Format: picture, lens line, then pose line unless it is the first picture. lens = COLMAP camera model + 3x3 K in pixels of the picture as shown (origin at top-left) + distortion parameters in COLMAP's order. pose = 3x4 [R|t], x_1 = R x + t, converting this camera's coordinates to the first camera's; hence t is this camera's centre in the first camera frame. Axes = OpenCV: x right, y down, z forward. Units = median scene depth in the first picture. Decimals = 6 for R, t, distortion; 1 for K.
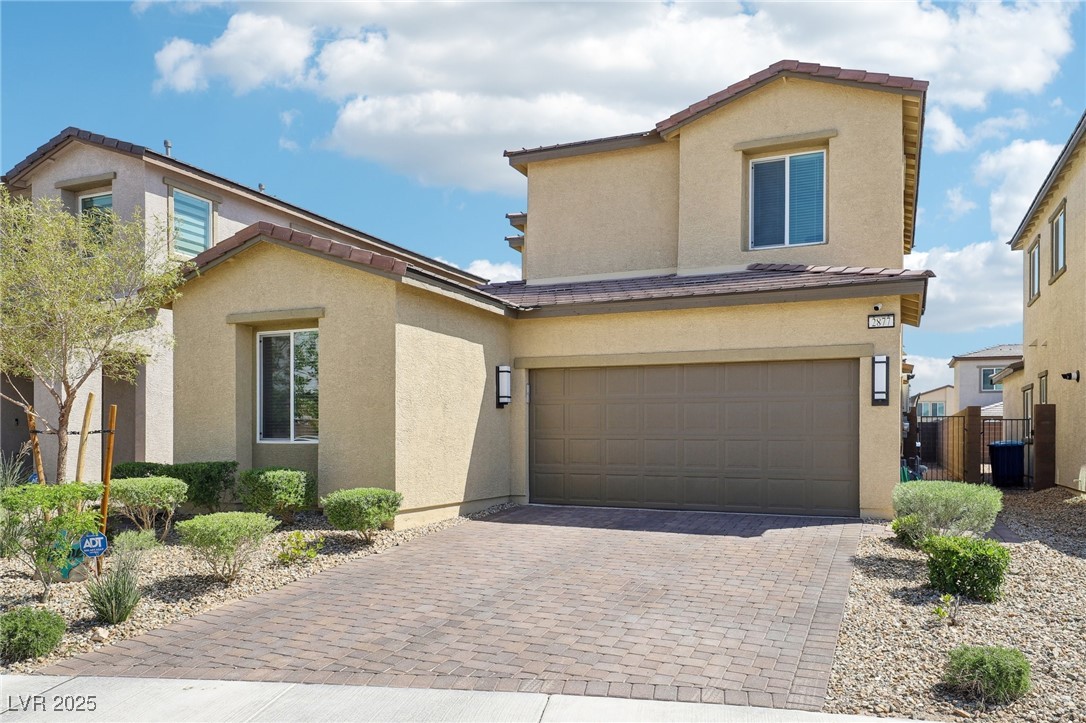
lens RADIAL K [[797.4, 0, 545.7], [0, 797.4, 430.6], [0, 0, 1]] dist [0.000827, 0.000137]
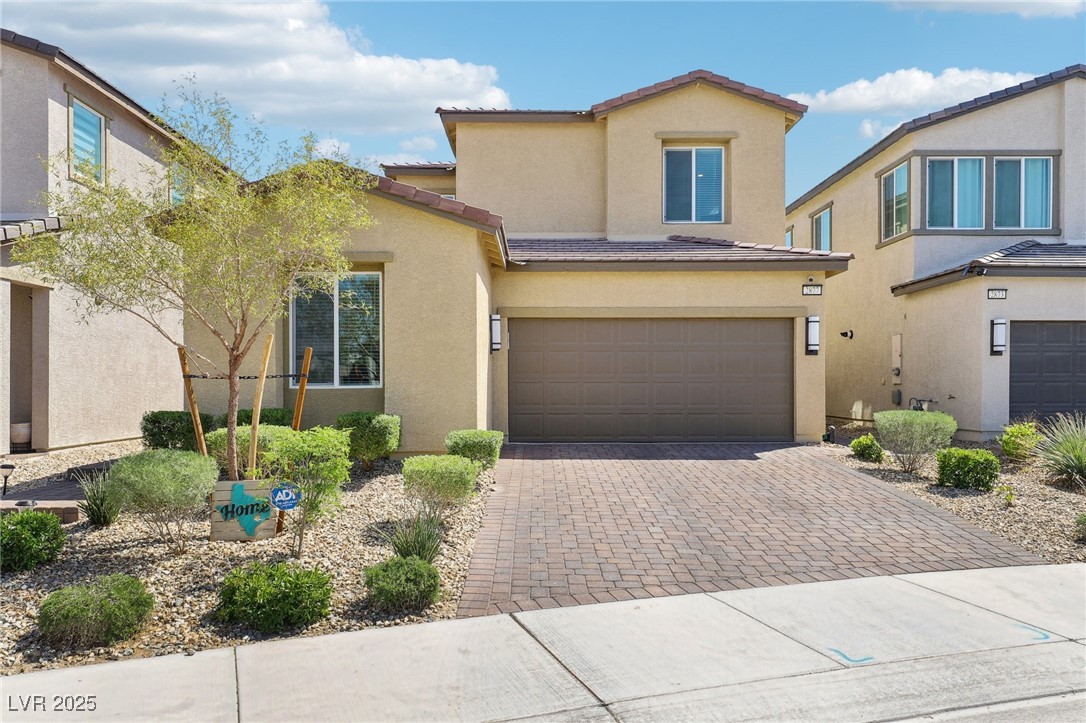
lens RADIAL K [[762.9, 0, 540.0], [0, 762.9, 378.4], [0, 0, 1]] dist [0.001384, 0.001031]
pose [[0.913031, -0.003698, 0.407873, -0.414598], [0.002822, 0.999992, 0.002751, 0.001799], [-0.407880, -0.001360, 0.913035, 0.039856]]
